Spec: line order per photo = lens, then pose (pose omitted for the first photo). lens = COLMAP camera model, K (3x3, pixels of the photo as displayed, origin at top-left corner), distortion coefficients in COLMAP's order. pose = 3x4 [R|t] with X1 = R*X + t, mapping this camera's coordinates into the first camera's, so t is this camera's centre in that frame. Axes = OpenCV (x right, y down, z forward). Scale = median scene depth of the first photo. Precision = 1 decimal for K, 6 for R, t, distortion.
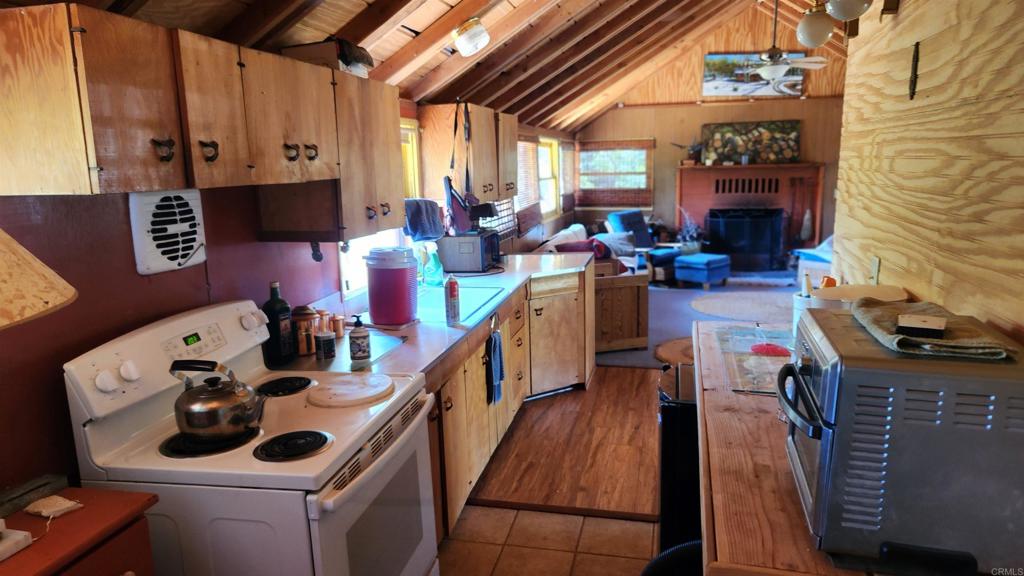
lens RADIAL K [[678.0, 0, 502.6], [0, 678.0, 282.8], [0, 0, 1]] dist [0.040553, -0.009895]
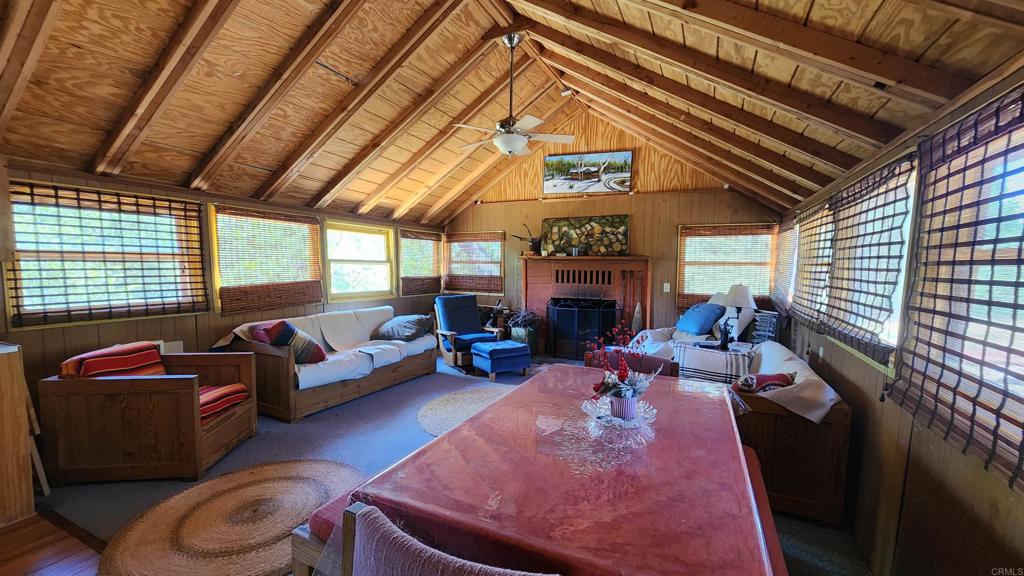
lens RADIAL K [[414.2, 0, 510.7], [0, 414.2, 292.1], [0, 0, 1]] dist [0.004994, 0.000371]
pose [[0.980500, 0.043384, -0.191669, 0.377992], [-0.064153, 0.992557, -0.103516, -0.047438], [0.185751, 0.113793, 0.975985, 0.370031]]
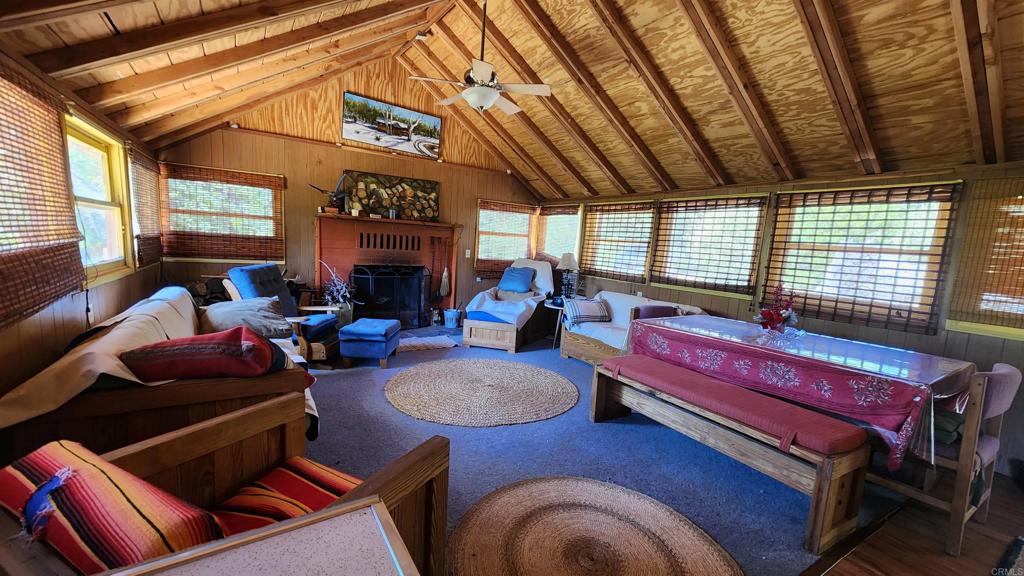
lens RADIAL K [[414.2, 0, 506.2], [0, 414.2, 295.0], [0, 0, 1]] dist [0.004994, 0.000371]
pose [[0.689276, -0.030010, 0.723877, 0.042855], [0.052766, 0.998568, -0.008846, -0.053620], [-0.722575, 0.044293, 0.689872, 0.486718]]
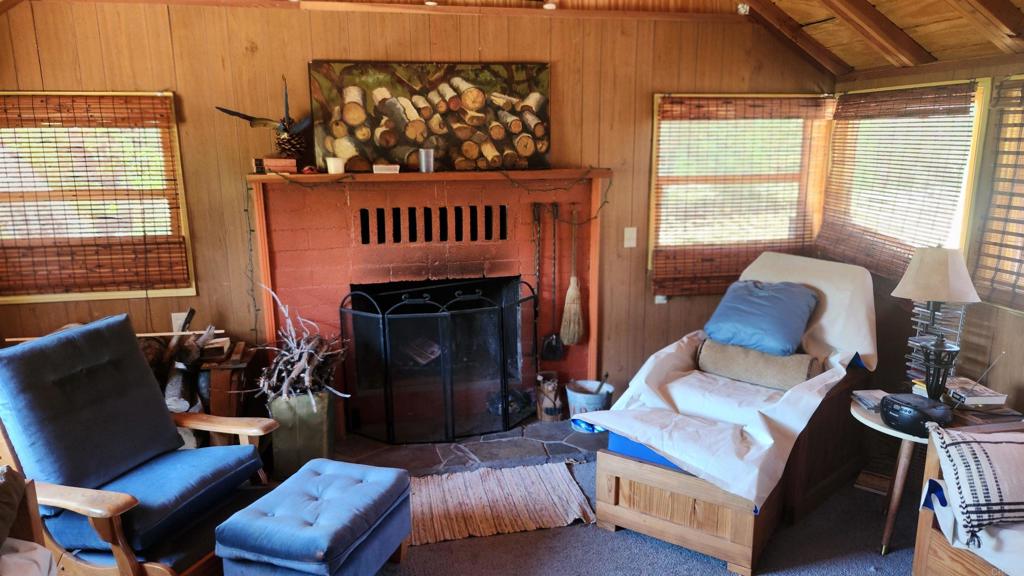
lens RADIAL K [[678.0, 0, 499.4], [0, 678.0, 283.3], [0, 0, 1]] dist [0.040553, -0.009895]
pose [[0.900529, -0.076390, 0.428032, 0.221512], [0.067294, 0.997070, 0.036367, -0.121196], [-0.429556, -0.003945, 0.903032, 0.632351]]
